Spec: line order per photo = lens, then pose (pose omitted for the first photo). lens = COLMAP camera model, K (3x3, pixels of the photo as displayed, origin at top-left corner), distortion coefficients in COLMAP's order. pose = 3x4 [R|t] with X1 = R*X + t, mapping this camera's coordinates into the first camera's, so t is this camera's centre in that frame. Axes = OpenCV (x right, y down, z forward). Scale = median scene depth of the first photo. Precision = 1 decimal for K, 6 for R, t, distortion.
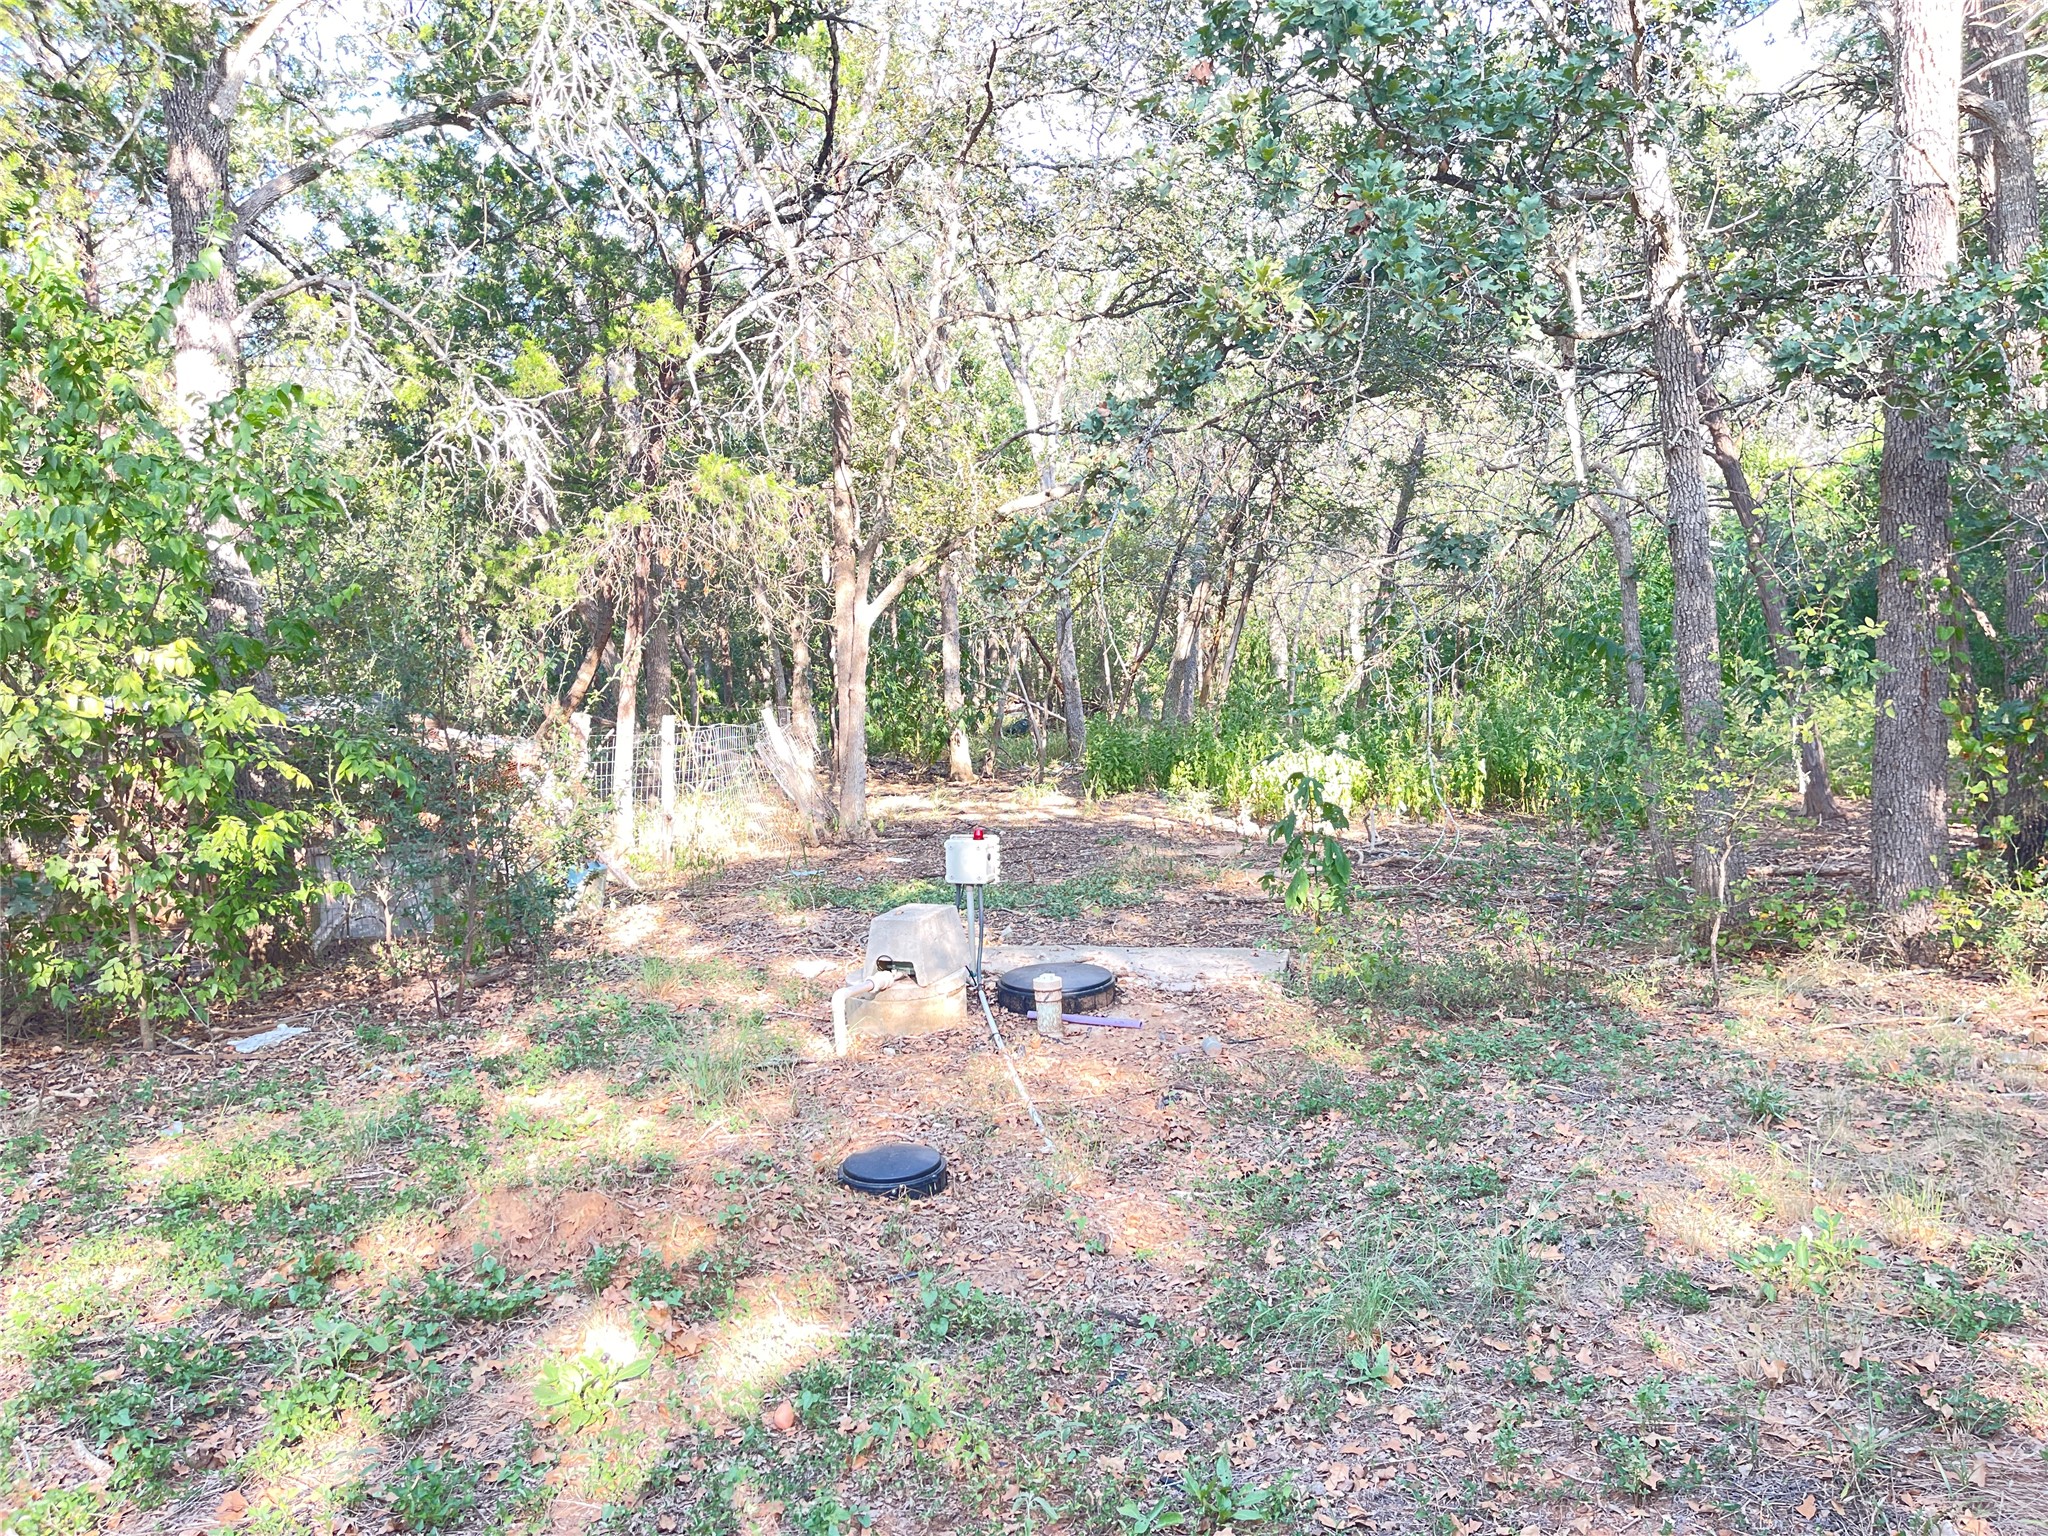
lens RADIAL K [[1536.9, 0, 1035.6], [0, 1536.9, 778.0], [0, 0, 1]] dist [0.056354, -0.075656]
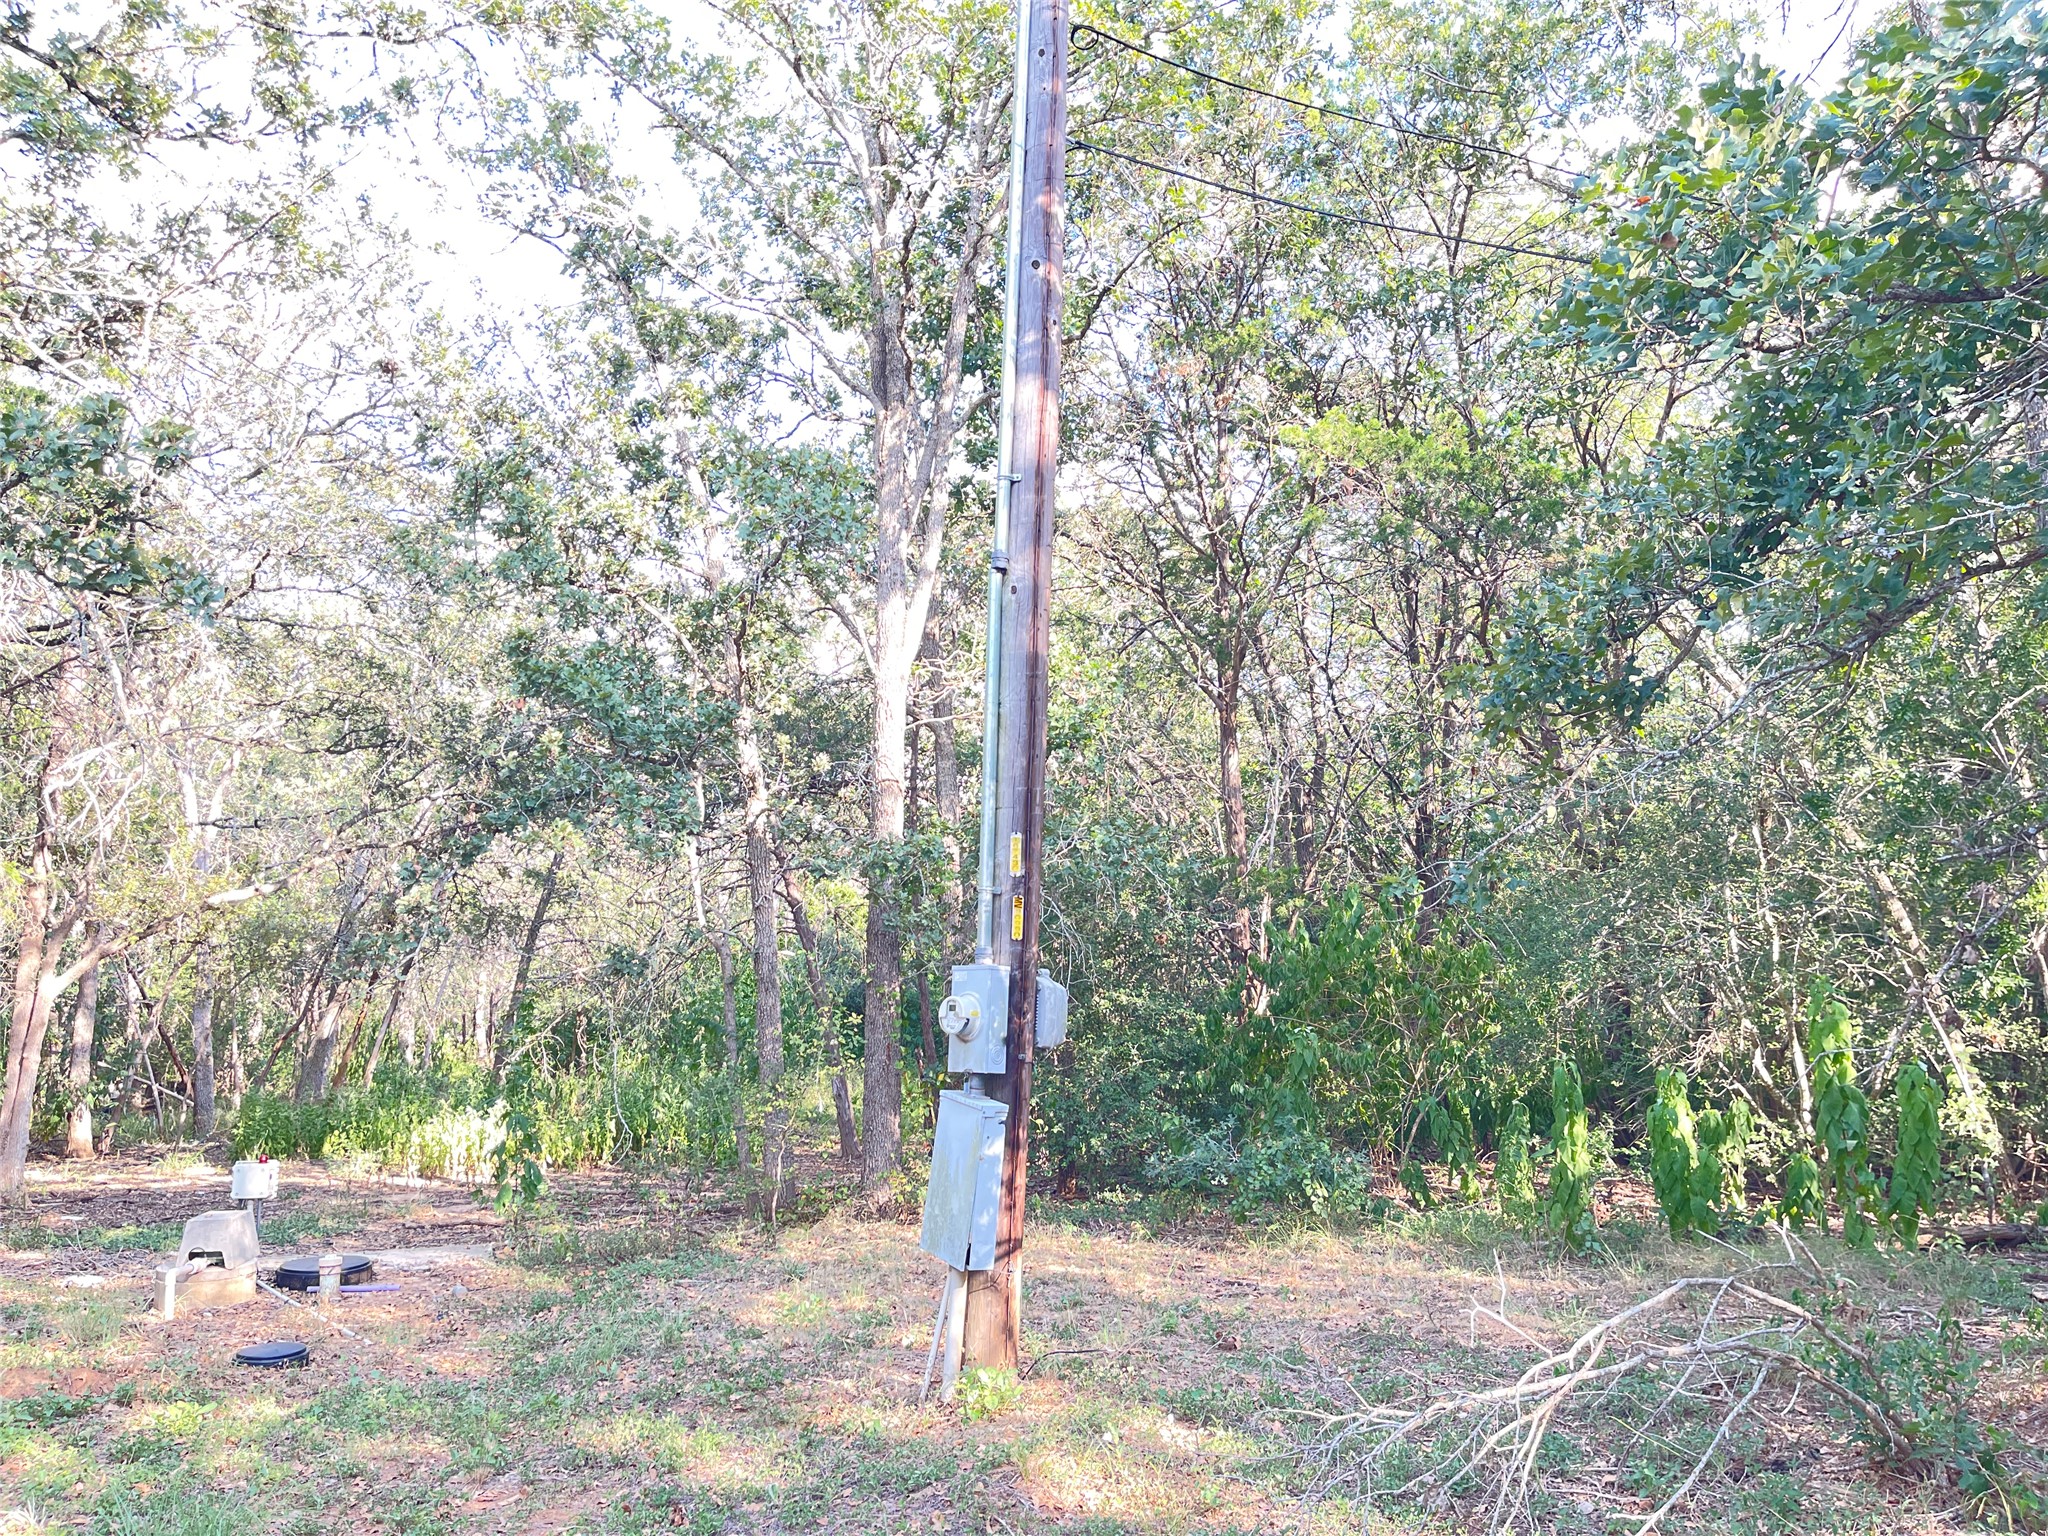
lens RADIAL K [[1536.9, 0, 1035.6], [0, 1536.9, 778.0], [0, 0, 1]] dist [0.056354, -0.075656]
pose [[0.843360, 0.110155, 0.525937, -0.215919], [0.024236, 0.969969, -0.242019, 0.057538], [-0.536802, 0.216856, 0.815363, -0.524615]]
